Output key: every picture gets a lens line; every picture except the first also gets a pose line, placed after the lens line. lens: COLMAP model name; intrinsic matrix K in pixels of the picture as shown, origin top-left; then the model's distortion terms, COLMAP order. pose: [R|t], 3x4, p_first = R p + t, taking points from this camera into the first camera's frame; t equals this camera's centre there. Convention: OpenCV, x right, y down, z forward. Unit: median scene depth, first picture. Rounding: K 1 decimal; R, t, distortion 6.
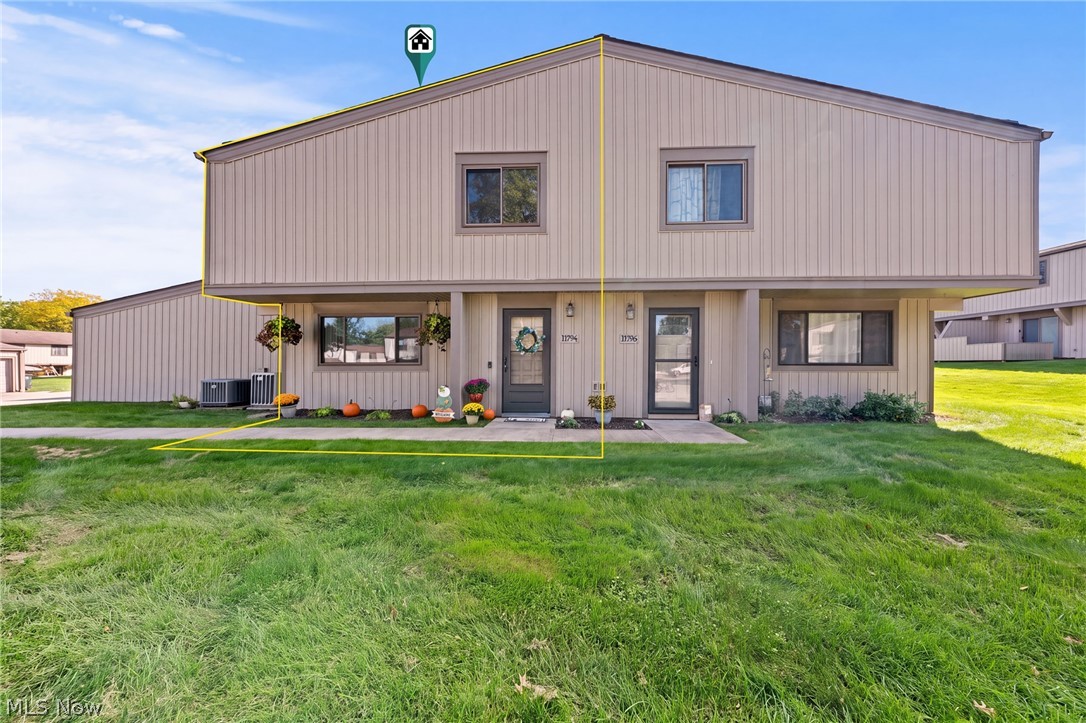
lens RADIAL K [[368.5, 0, 543.9], [0, 368.5, 365.5], [0, 0, 1]] dist [-0.003136, 0.000450]
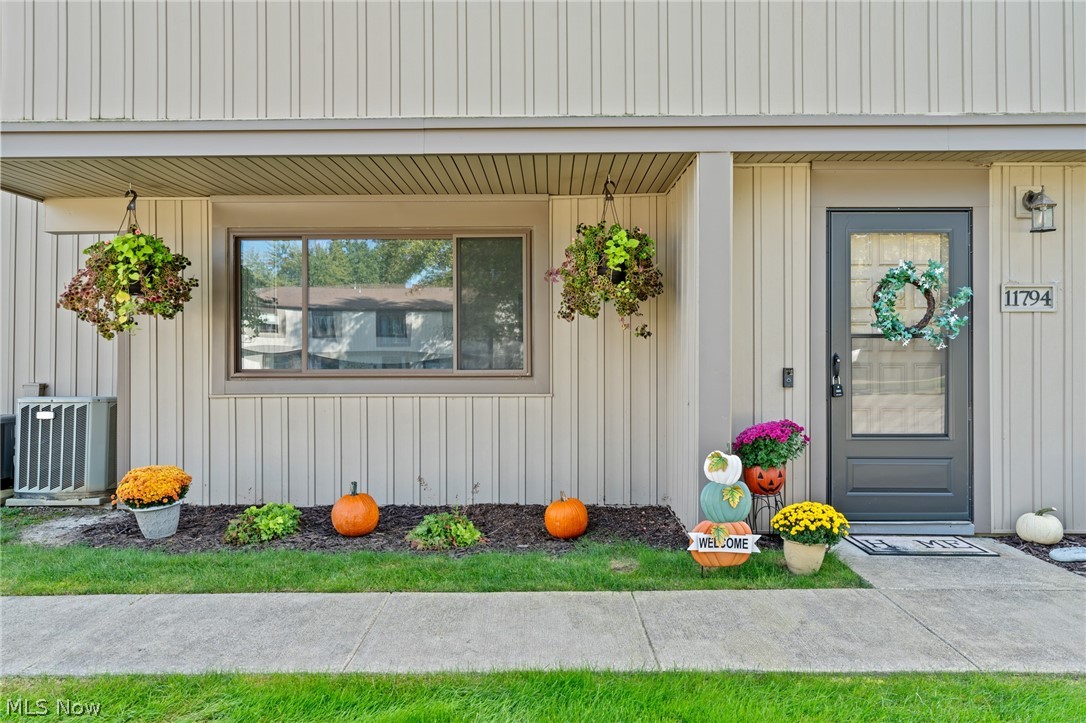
lens RADIAL K [[757.3, 0, 542.5], [0, 757.3, 353.8], [0, 0, 1]] dist [-0.000409, -0.000513]
pose [[0.999590, -0.000895, 0.028603, -0.364040], [0.001424, 0.999828, -0.018473, -0.009888], [-0.028582, 0.018506, 0.999420, 0.306295]]
